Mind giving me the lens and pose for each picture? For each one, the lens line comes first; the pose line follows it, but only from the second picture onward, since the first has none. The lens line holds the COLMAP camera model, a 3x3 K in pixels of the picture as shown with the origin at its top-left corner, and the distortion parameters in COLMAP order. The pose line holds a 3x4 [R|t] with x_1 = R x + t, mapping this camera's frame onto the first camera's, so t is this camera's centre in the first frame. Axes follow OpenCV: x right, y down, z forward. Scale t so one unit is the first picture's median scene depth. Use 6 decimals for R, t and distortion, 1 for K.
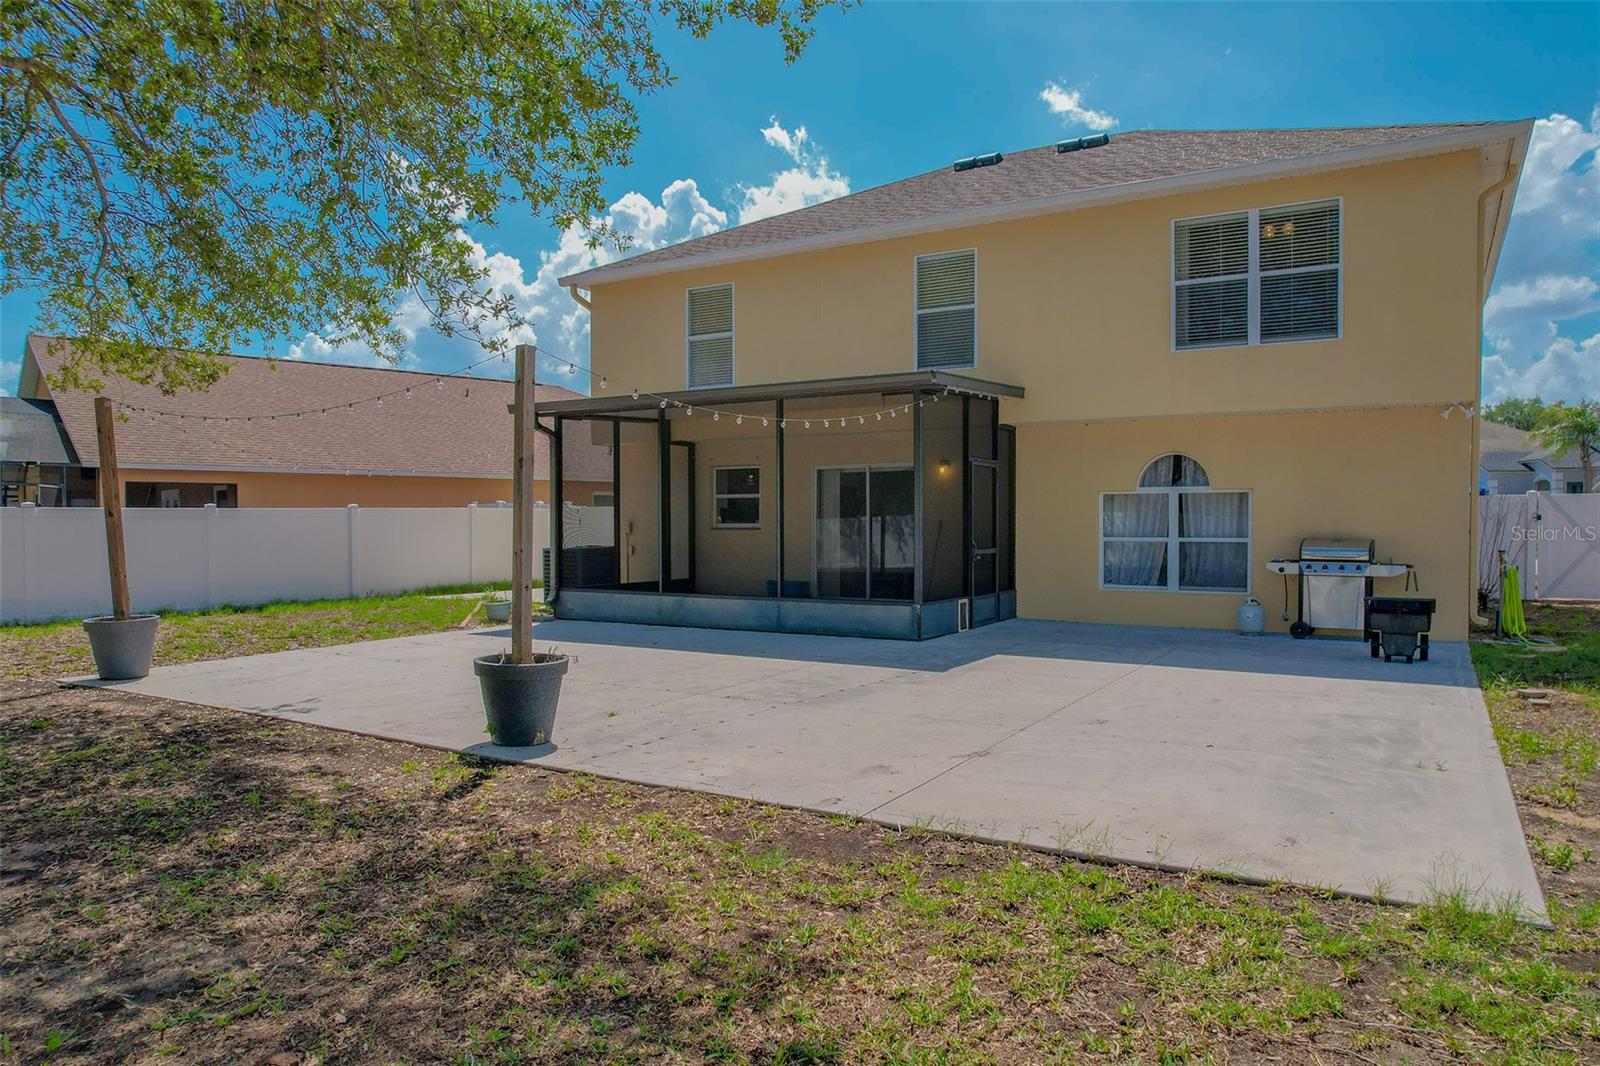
lens RADIAL K [[1053.3, 0, 811.5], [0, 1053.3, 542.3], [0, 0, 1]] dist [-0.066442, -0.001114]
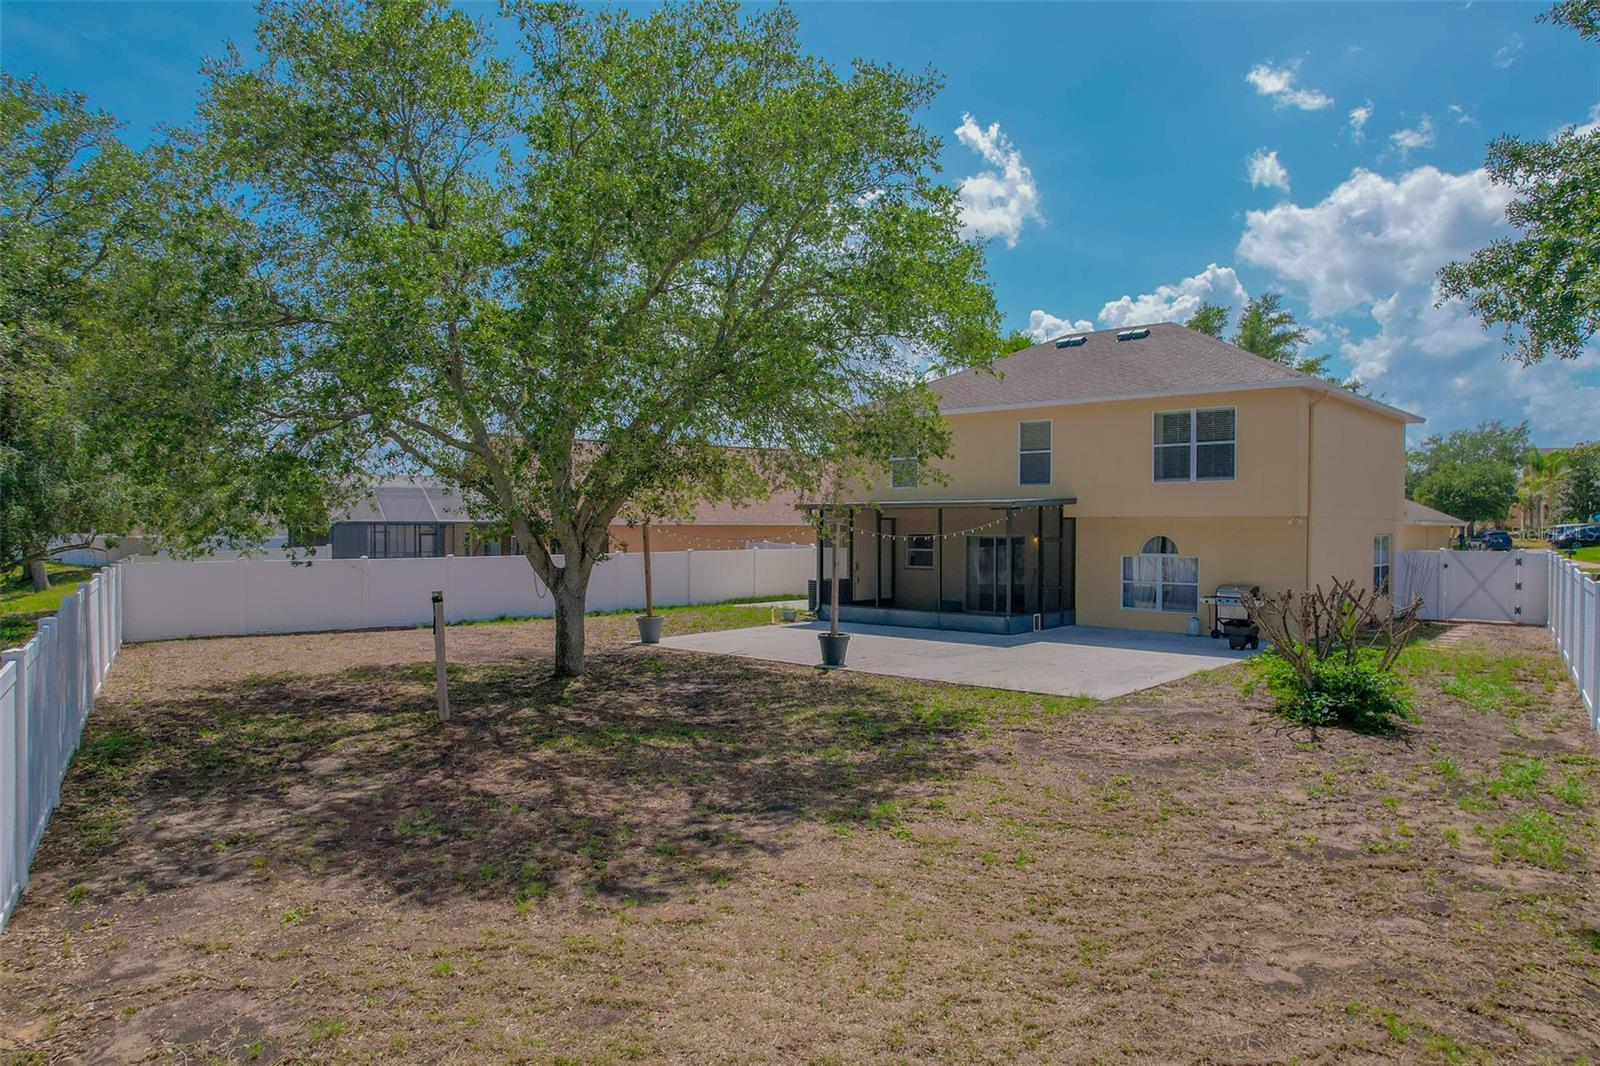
lens RADIAL K [[1053.3, 0, 798.0], [0, 1053.3, 526.4], [0, 0, 1]] dist [-0.066442, -0.001114]
pose [[0.981125, 0.002821, -0.193354, 0.077677], [-0.006346, 0.999825, -0.017613, -0.061742], [0.193270, 0.018507, 0.980971, -0.856855]]
